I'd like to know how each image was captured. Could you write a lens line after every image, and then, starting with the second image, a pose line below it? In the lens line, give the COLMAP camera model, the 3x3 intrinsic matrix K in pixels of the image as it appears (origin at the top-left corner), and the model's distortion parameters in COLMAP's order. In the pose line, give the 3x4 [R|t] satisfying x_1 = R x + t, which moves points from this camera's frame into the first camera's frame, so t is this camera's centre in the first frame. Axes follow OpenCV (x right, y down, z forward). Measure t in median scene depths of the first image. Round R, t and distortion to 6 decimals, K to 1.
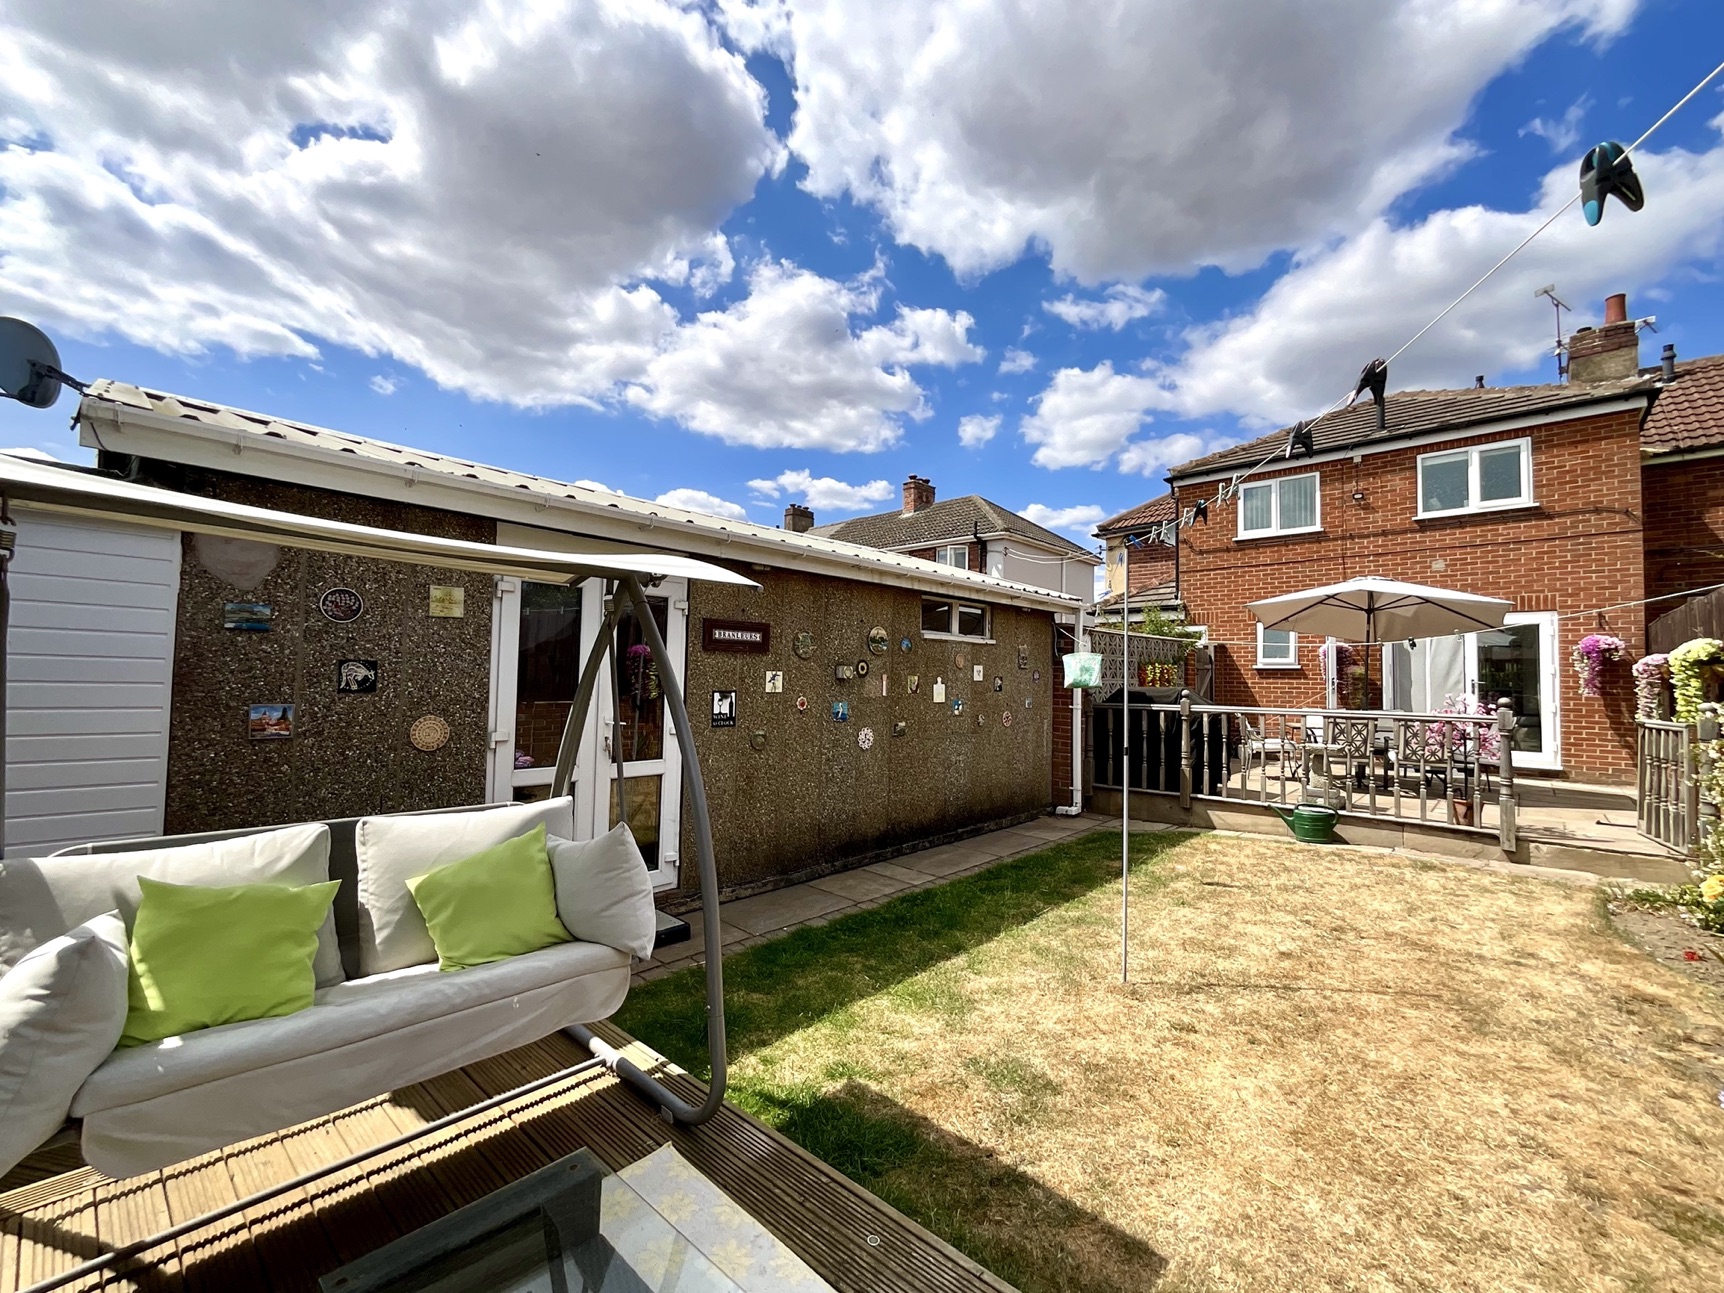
lens RADIAL K [[702.4, 0, 856.9], [0, 702.4, 646.6], [0, 0, 1]] dist [0.001386, 0.000452]
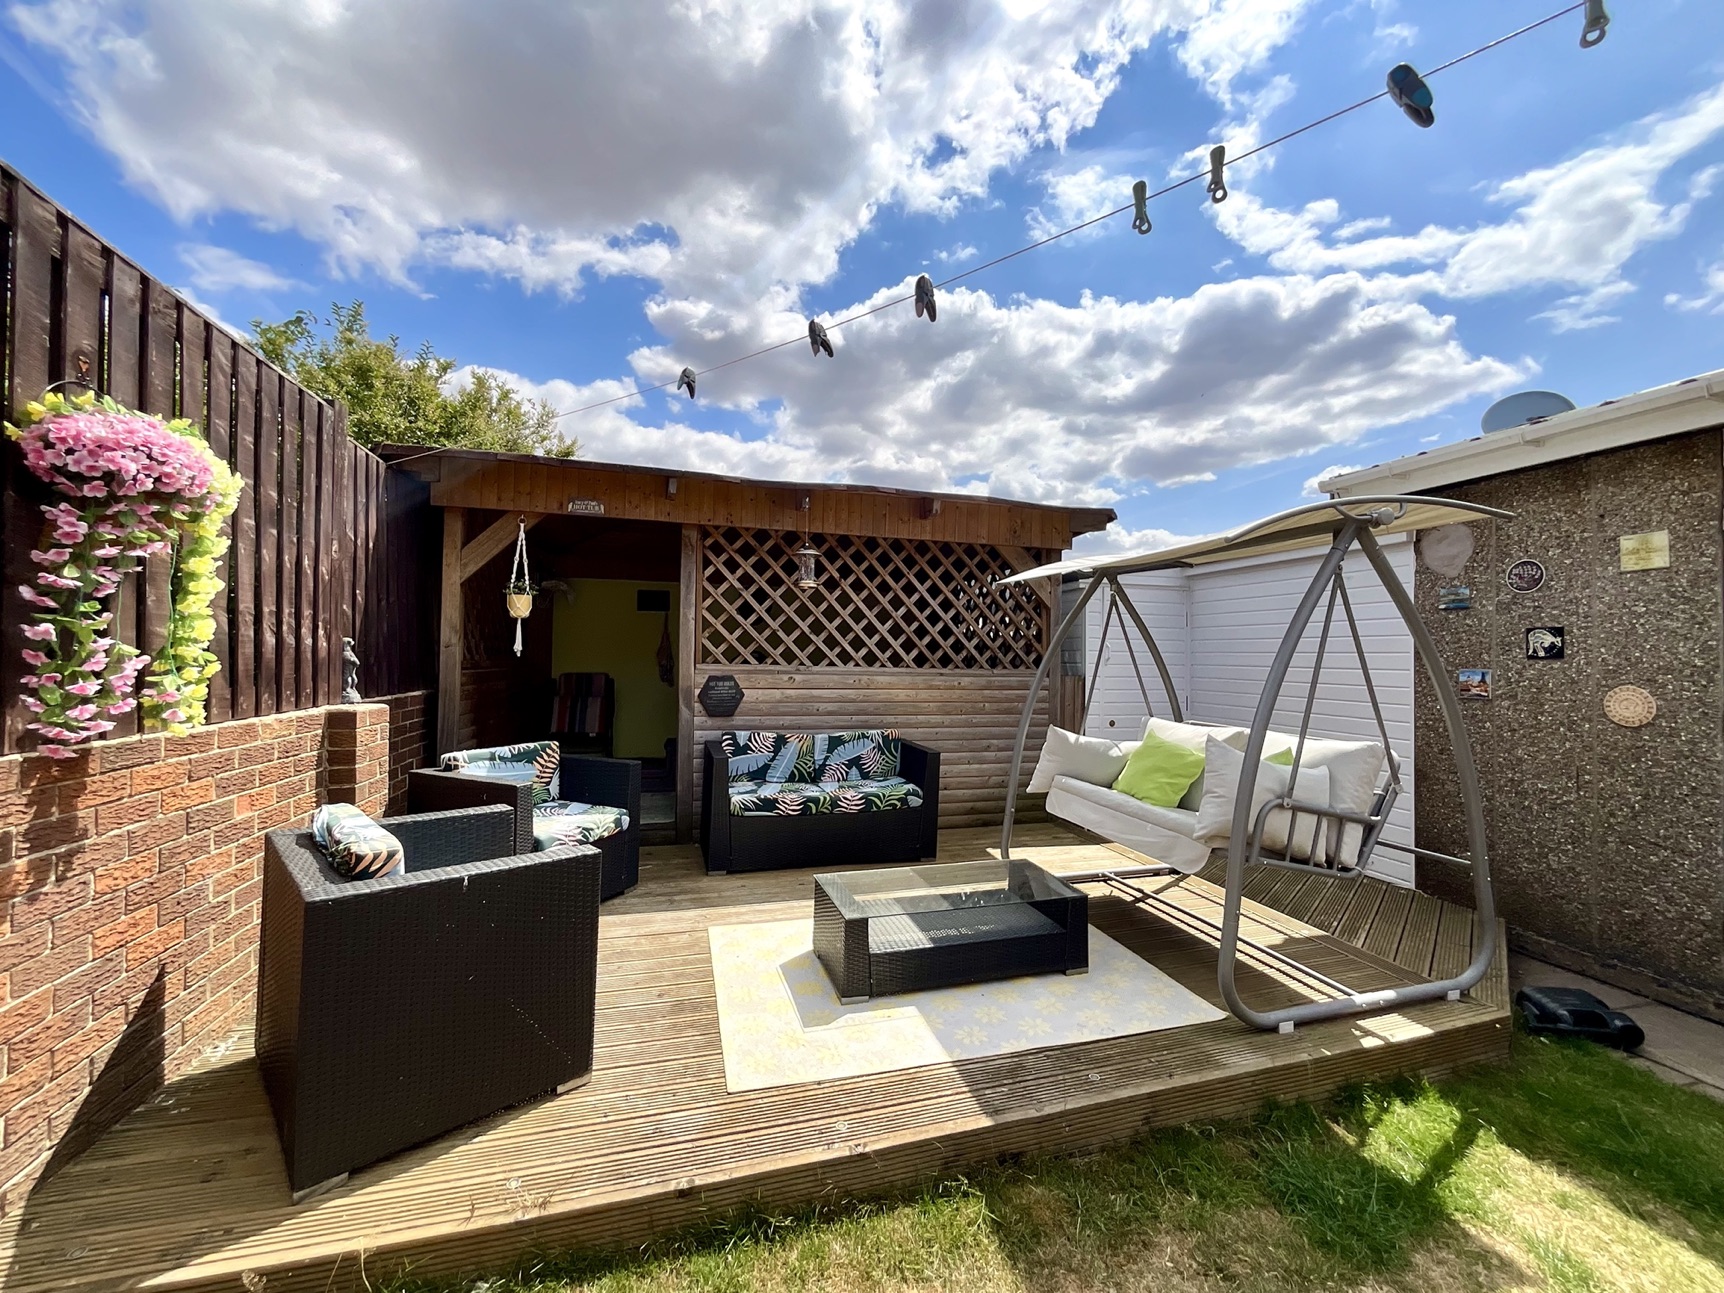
lens RADIAL K [[702.4, 0, 866.9], [0, 702.4, 651.9], [0, 0, 1]] dist [0.001386, 0.000452]
pose [[-0.521884, -0.039925, -0.852082, 0.666511], [0.015628, 0.998289, -0.056348, 0.096939], [0.852873, -0.042723, -0.520367, 0.696176]]
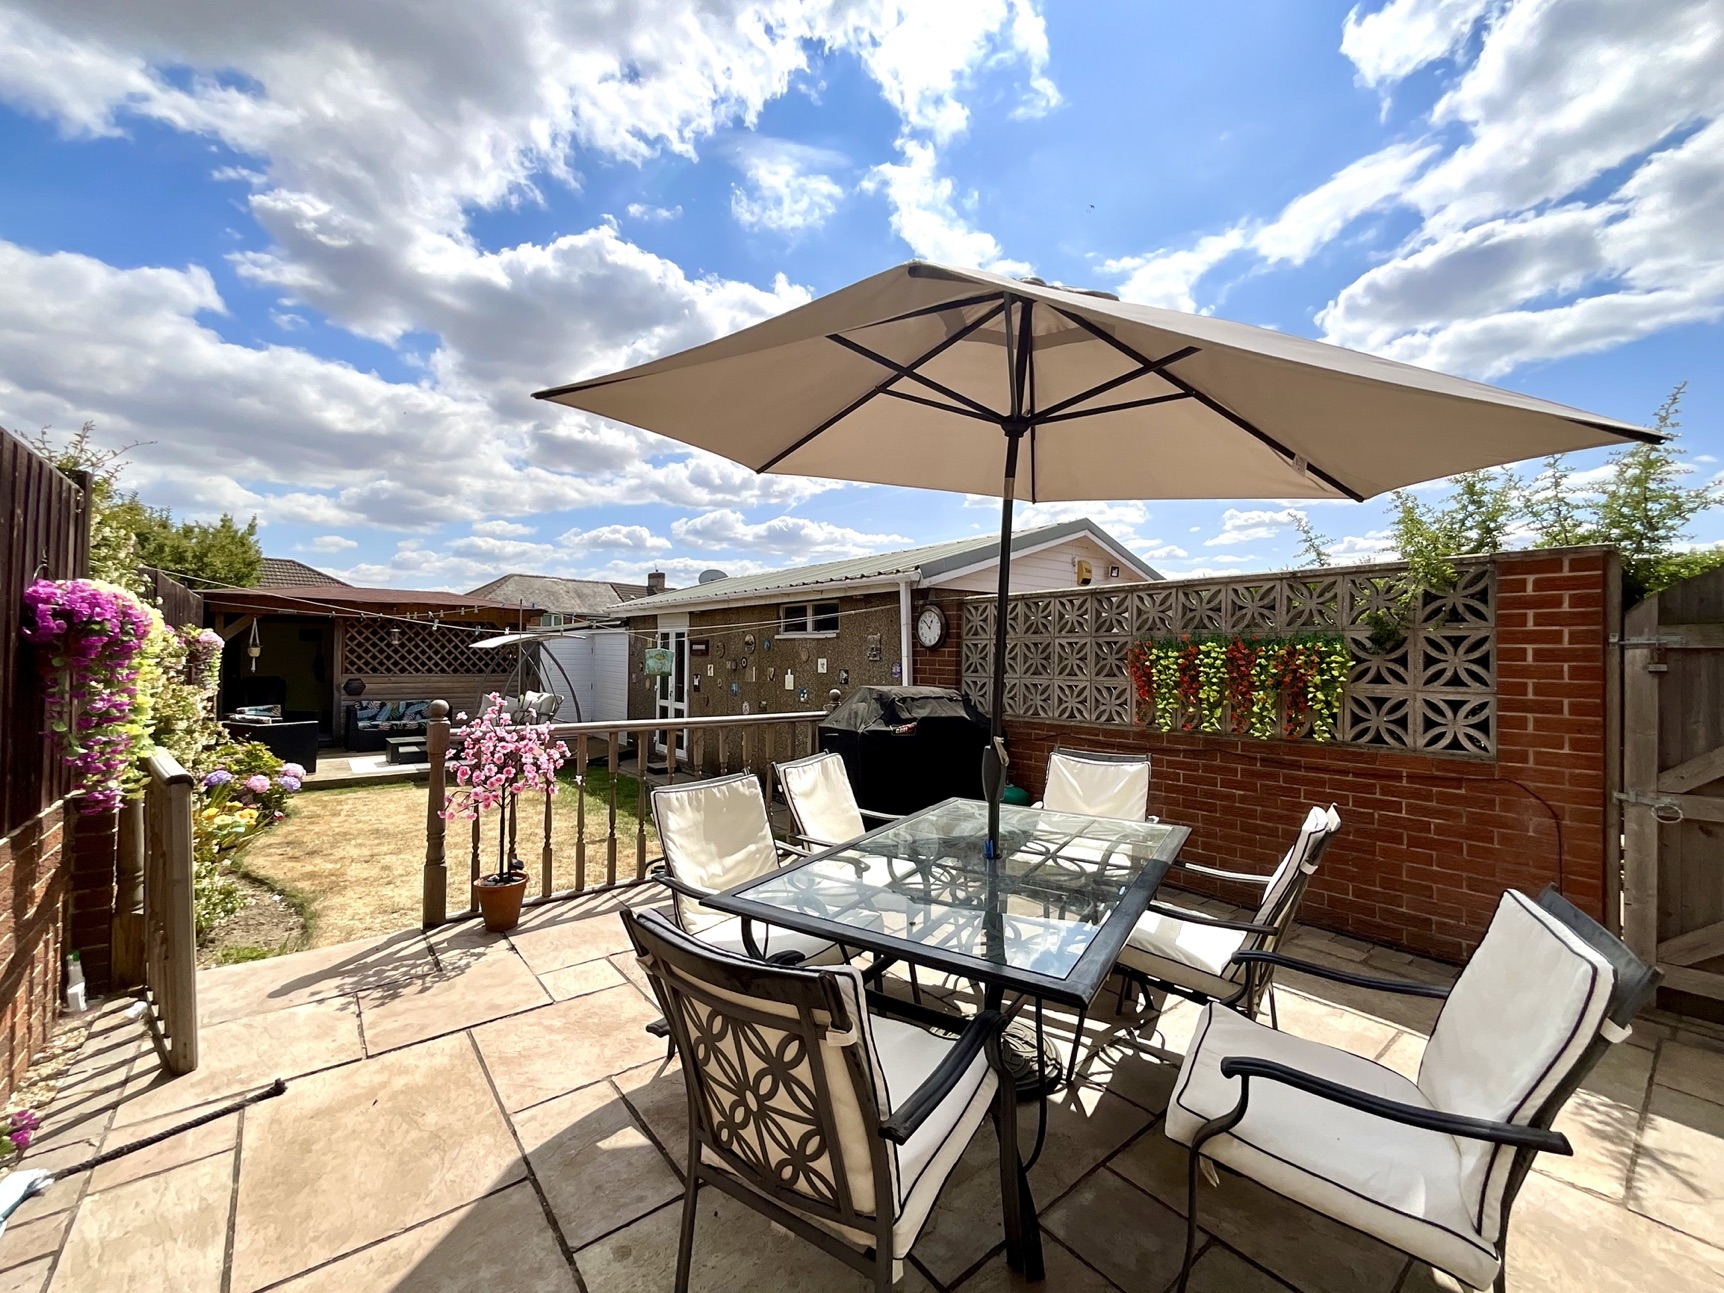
lens RADIAL K [[702.4, 0, 856.9], [0, 702.4, 648.6], [0, 0, 1]] dist [0.001386, 0.000452]
pose [[-0.130837, -0.028446, -0.990996, 2.565259], [0.030620, 0.998995, -0.032719, 0.099696], [0.990931, -0.034625, -0.129835, 2.466365]]
